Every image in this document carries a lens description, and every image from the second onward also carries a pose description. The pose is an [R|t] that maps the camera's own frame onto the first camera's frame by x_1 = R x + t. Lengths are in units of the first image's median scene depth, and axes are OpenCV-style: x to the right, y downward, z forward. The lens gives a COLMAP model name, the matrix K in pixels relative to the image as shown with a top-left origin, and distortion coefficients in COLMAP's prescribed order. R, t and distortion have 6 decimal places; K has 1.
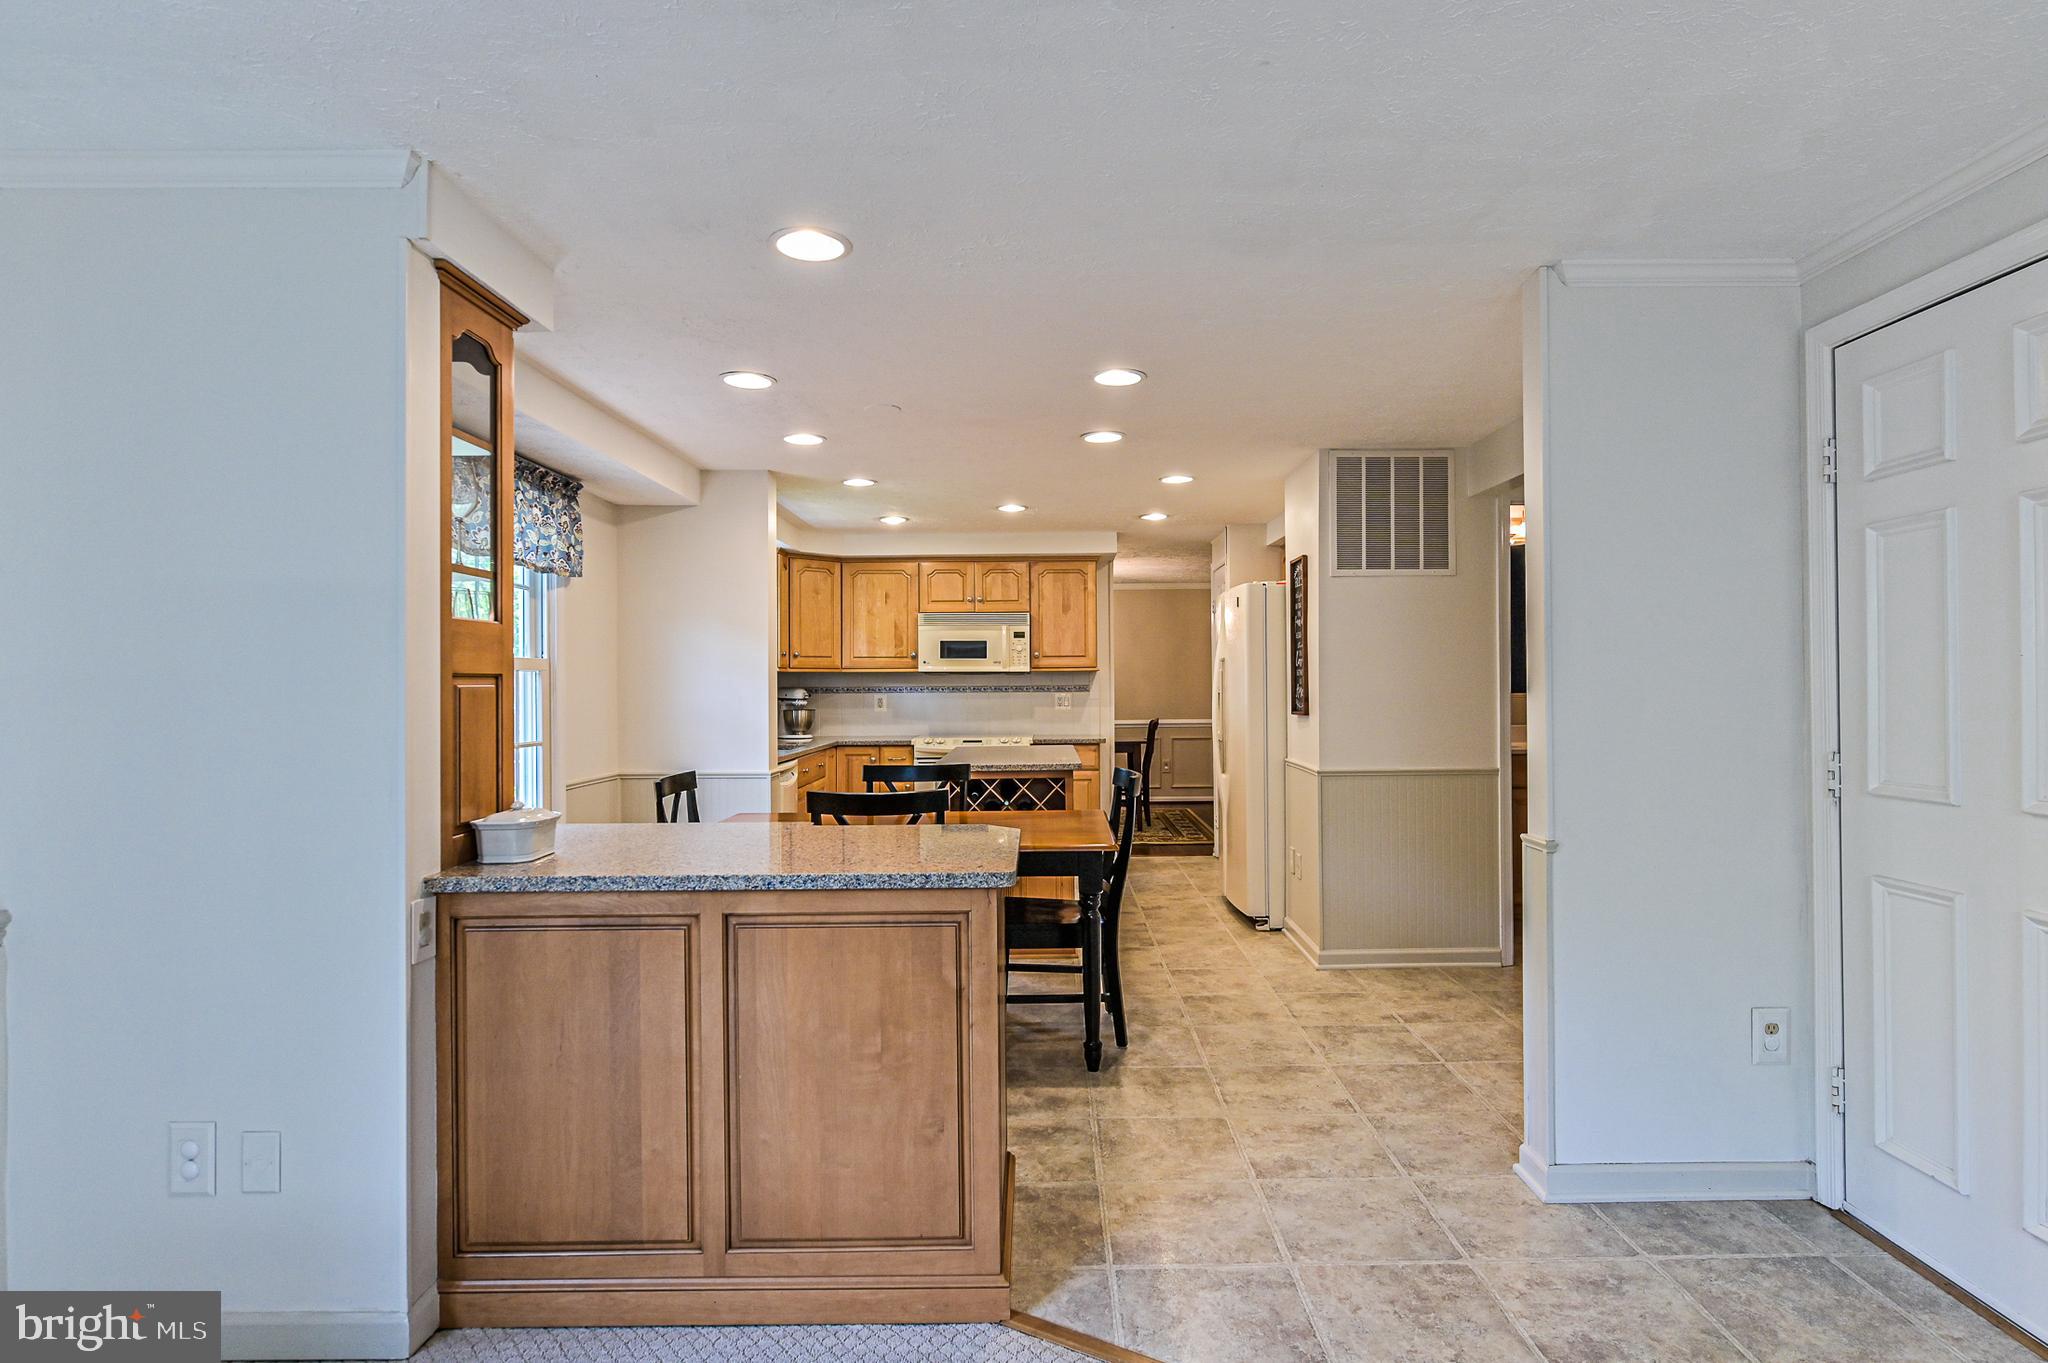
lens RADIAL K [[1070.0, 0, 1037.5], [0, 1070.0, 683.5], [0, 0, 1]] dist [-0.006787, 0.000574]
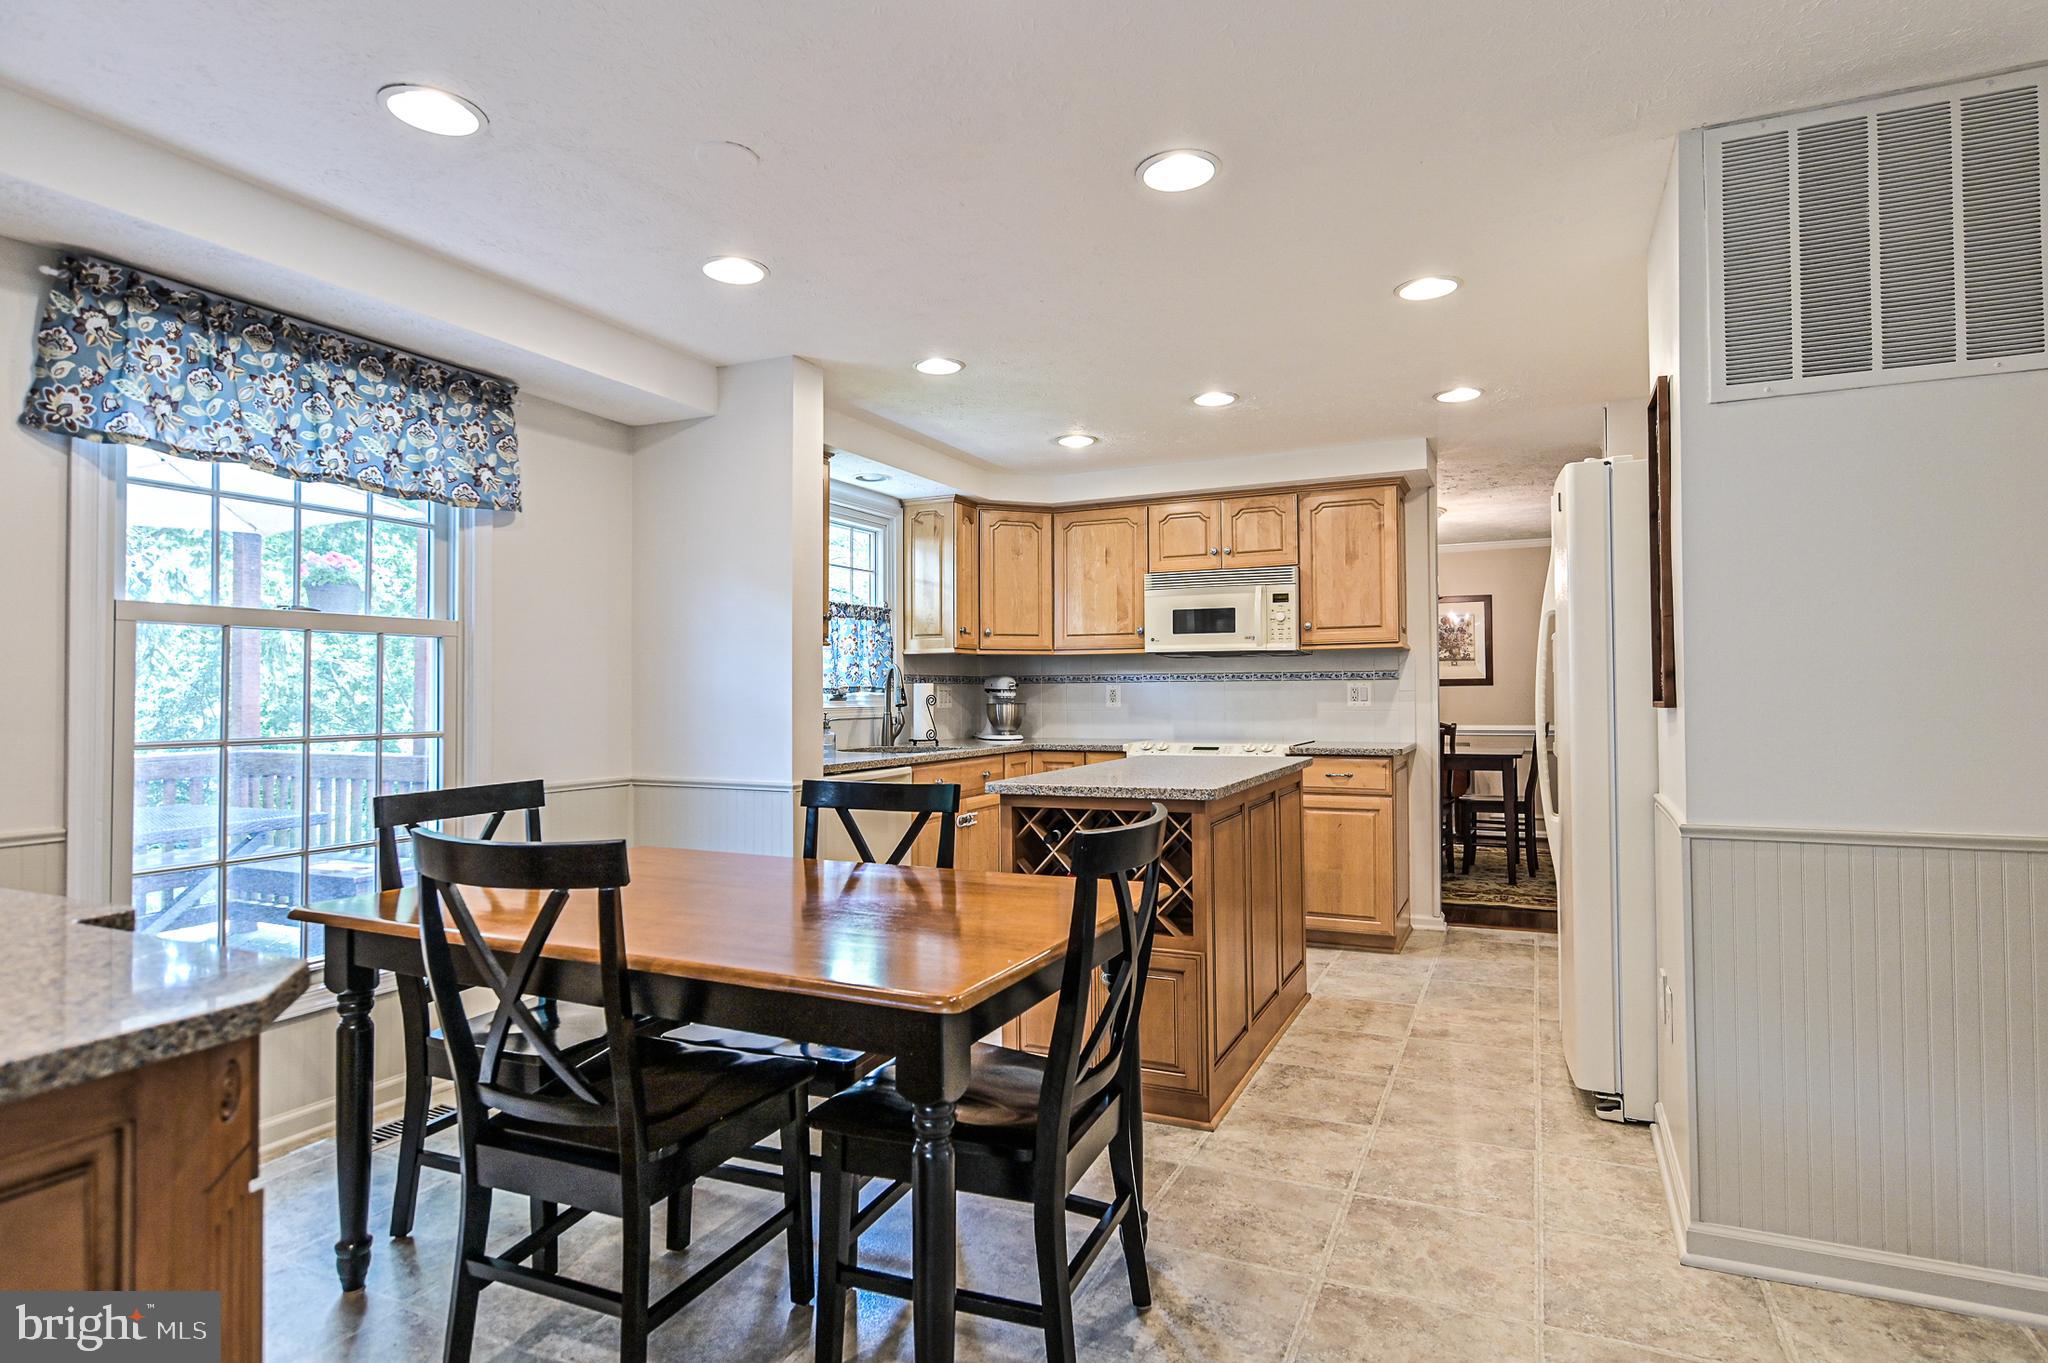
lens RADIAL K [[1070.0, 0, 1033.3], [0, 1070.0, 671.6], [0, 0, 1]] dist [-0.006787, 0.000574]
pose [[0.908303, -0.007318, -0.418250, 0.127904], [0.000166, 0.999853, -0.017135, 0.014798], [0.418314, 0.015494, 0.908171, 0.295704]]
